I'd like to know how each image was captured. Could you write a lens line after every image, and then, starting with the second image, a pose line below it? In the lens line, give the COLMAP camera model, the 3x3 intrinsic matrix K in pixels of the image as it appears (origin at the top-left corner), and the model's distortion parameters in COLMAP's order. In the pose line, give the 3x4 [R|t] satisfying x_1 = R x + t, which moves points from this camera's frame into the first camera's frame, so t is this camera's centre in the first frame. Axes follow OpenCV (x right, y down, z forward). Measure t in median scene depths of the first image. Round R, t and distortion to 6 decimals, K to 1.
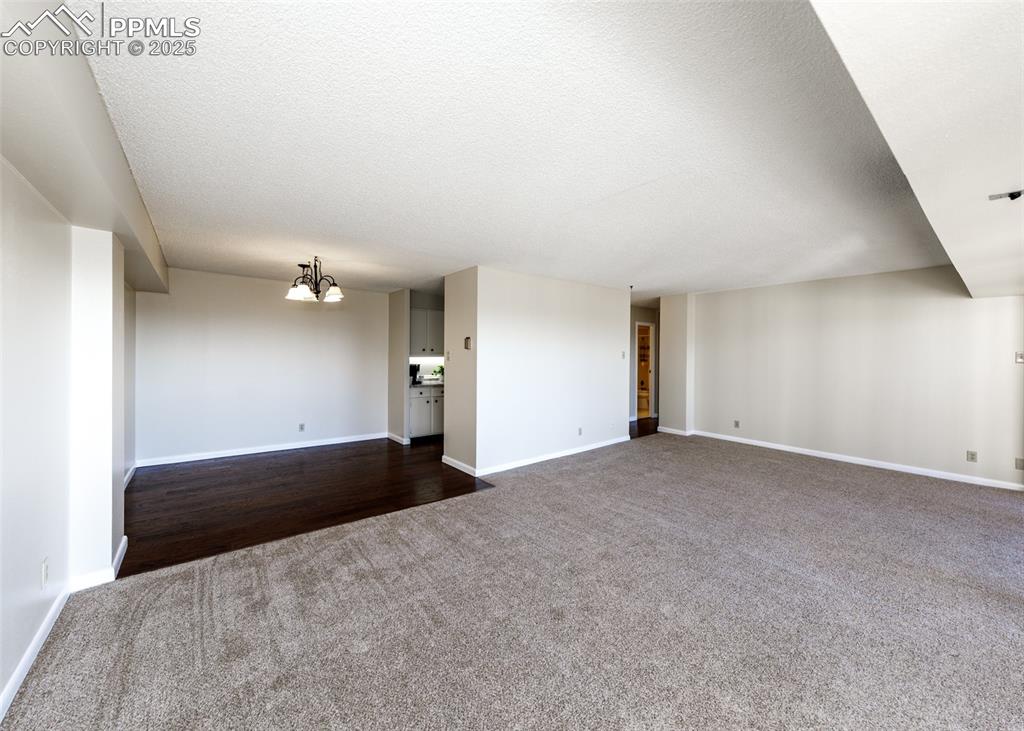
lens RADIAL K [[392.0, 0, 495.5], [0, 392.0, 353.9], [0, 0, 1]] dist [0.007663, -0.000138]
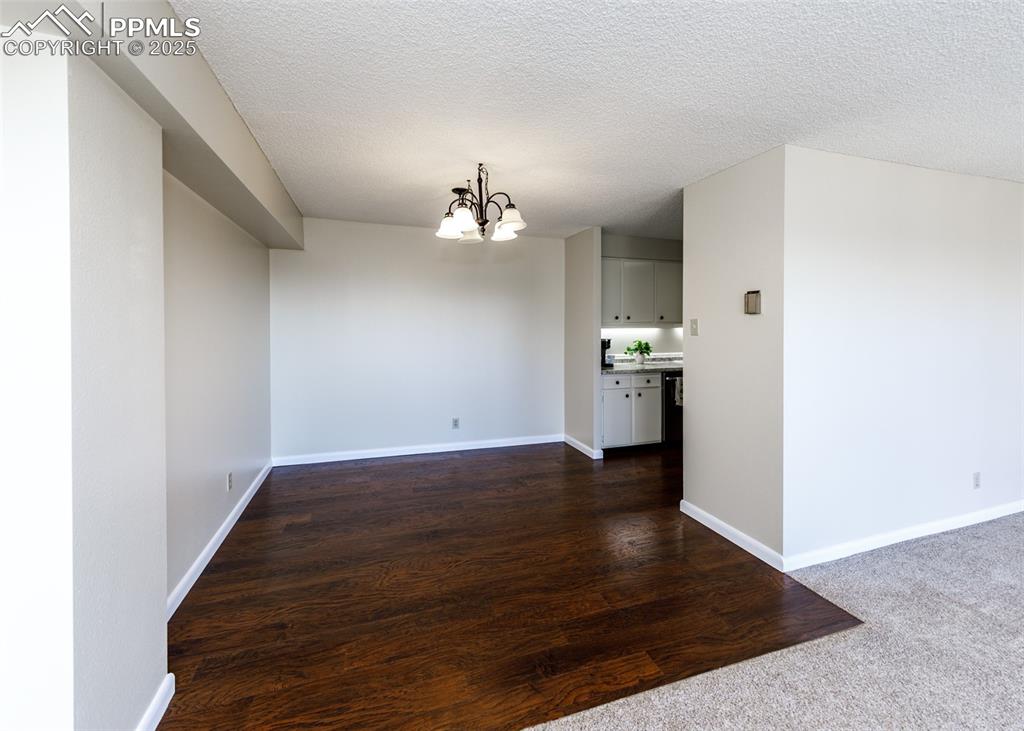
lens RADIAL K [[392.0, 0, 508.1], [0, 392.0, 325.3], [0, 0, 1]] dist [0.007663, -0.000138]
pose [[0.954166, -0.005635, -0.299225, -0.198644], [0.007391, 0.999961, 0.004740, -0.002378], [0.299186, -0.006734, 0.954171, 0.364998]]
